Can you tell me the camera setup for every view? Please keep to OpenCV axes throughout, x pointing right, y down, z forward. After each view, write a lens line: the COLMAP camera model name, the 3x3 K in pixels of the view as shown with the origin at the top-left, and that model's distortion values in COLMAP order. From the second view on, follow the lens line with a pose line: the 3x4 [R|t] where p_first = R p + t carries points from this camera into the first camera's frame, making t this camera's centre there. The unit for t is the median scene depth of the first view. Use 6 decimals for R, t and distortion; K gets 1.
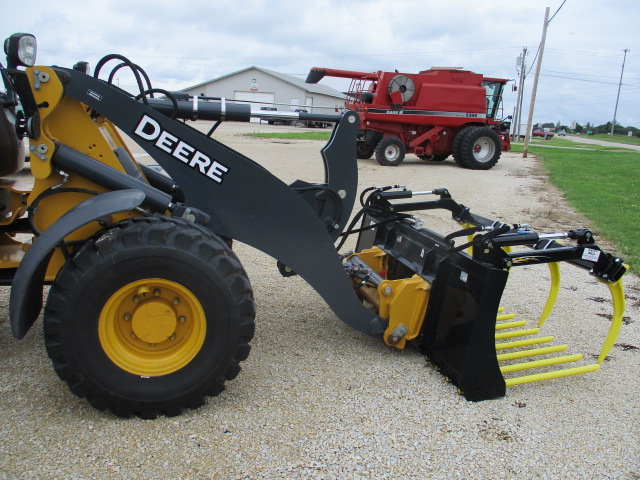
lens RADIAL K [[546.0, 0, 321.0], [0, 546.0, 239.4], [0, 0, 1]] dist [-0.040106, -0.000195]
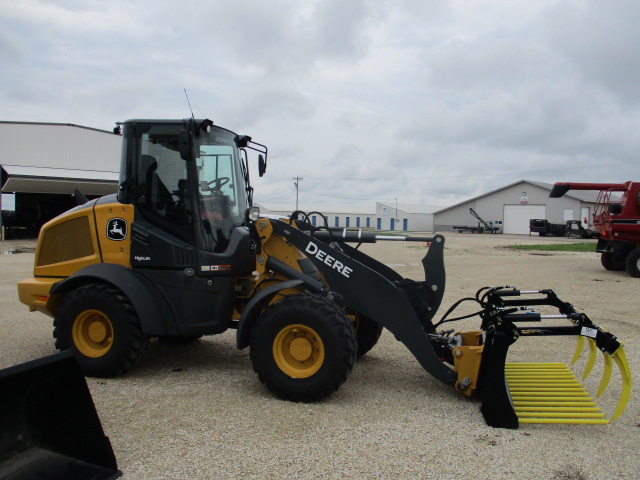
lens RADIAL K [[569.6, 0, 321.9], [0, 569.6, 216.8], [0, 0, 1]] dist [-0.037076, 0.001576]
pose [[0.875014, -0.040319, -0.482416, 0.632488], [-0.077207, 0.972147, -0.221290, 0.117891], [0.477901, 0.230878, 0.847529, -0.648872]]
